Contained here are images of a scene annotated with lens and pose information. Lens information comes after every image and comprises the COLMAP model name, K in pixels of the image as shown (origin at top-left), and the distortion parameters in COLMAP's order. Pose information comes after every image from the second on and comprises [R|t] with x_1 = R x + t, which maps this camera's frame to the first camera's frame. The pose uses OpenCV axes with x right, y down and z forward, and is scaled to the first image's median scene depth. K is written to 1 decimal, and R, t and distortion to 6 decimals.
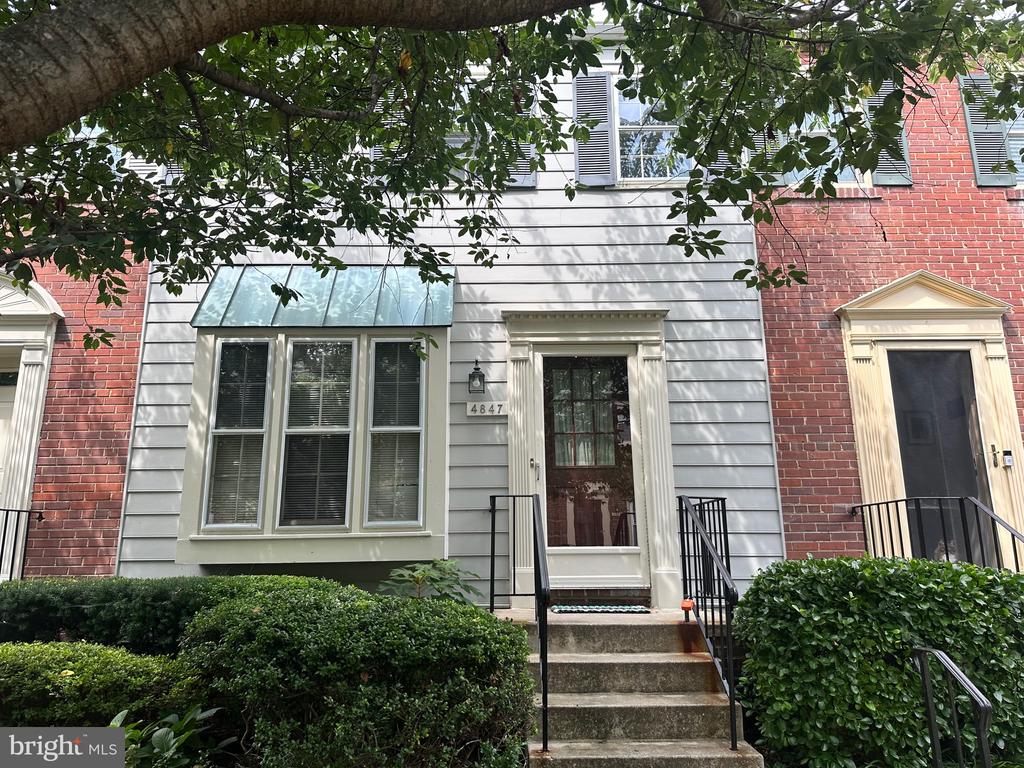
lens RADIAL K [[724.8, 0, 513.4], [0, 724.8, 379.3], [0, 0, 1]] dist [0.130061, -0.206637]
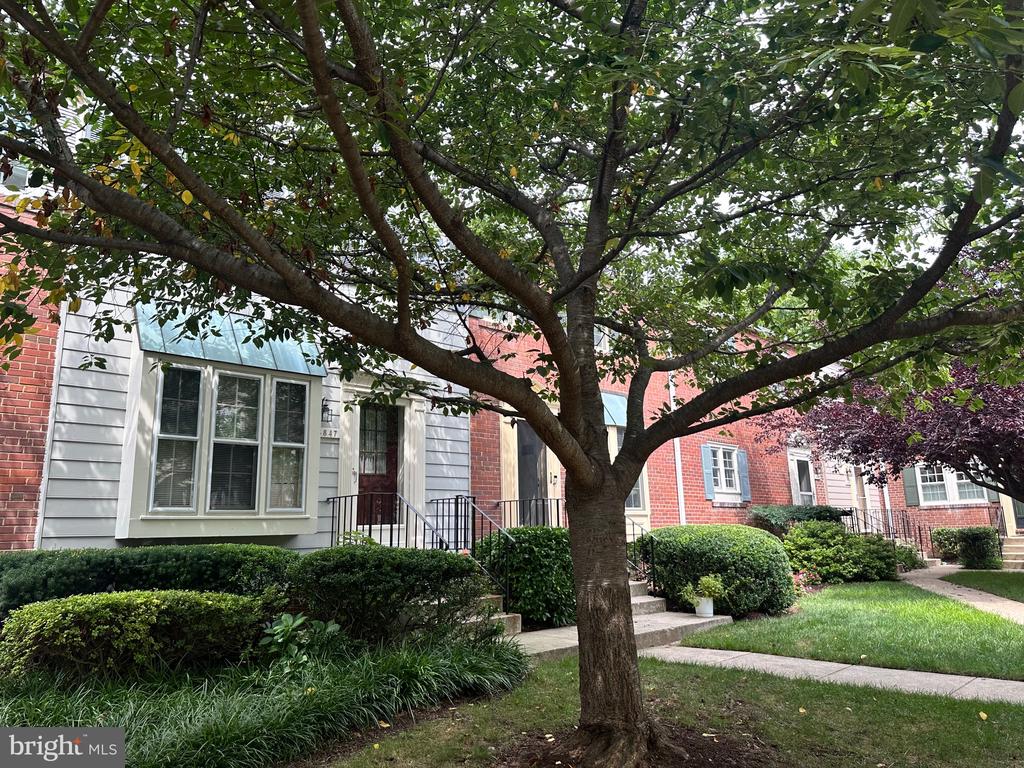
lens RADIAL K [[724.8, 0, 513.4], [0, 724.8, 379.3], [0, 0, 1]] dist [0.130061, -0.206637]
pose [[0.703359, 0.137009, 0.697506, -0.859180], [-0.145561, 0.988217, -0.047330, -0.054178], [-0.695772, -0.068240, 0.715014, -0.335155]]
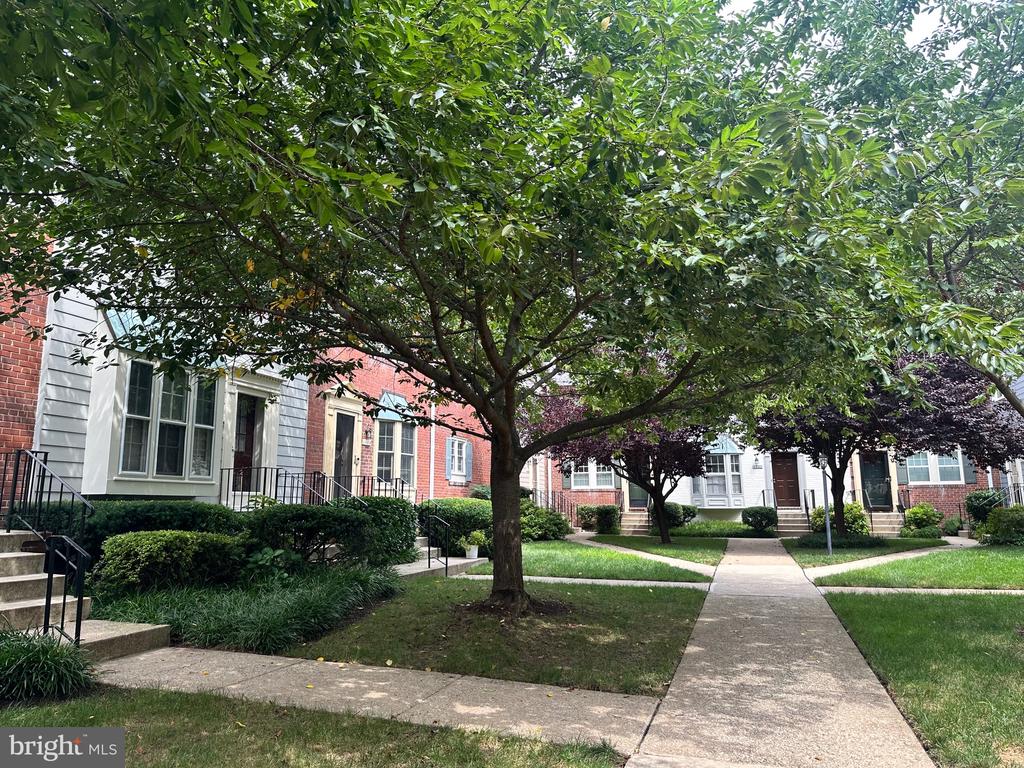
lens RADIAL K [[724.8, 0, 513.4], [0, 724.8, 379.3], [0, 0, 1]] dist [0.130061, -0.206637]
pose [[0.308399, 0.169809, 0.935978, -1.651322], [-0.218958, 0.970190, -0.103871, -0.024692], [-0.925714, -0.172906, 0.336387, -0.329425]]
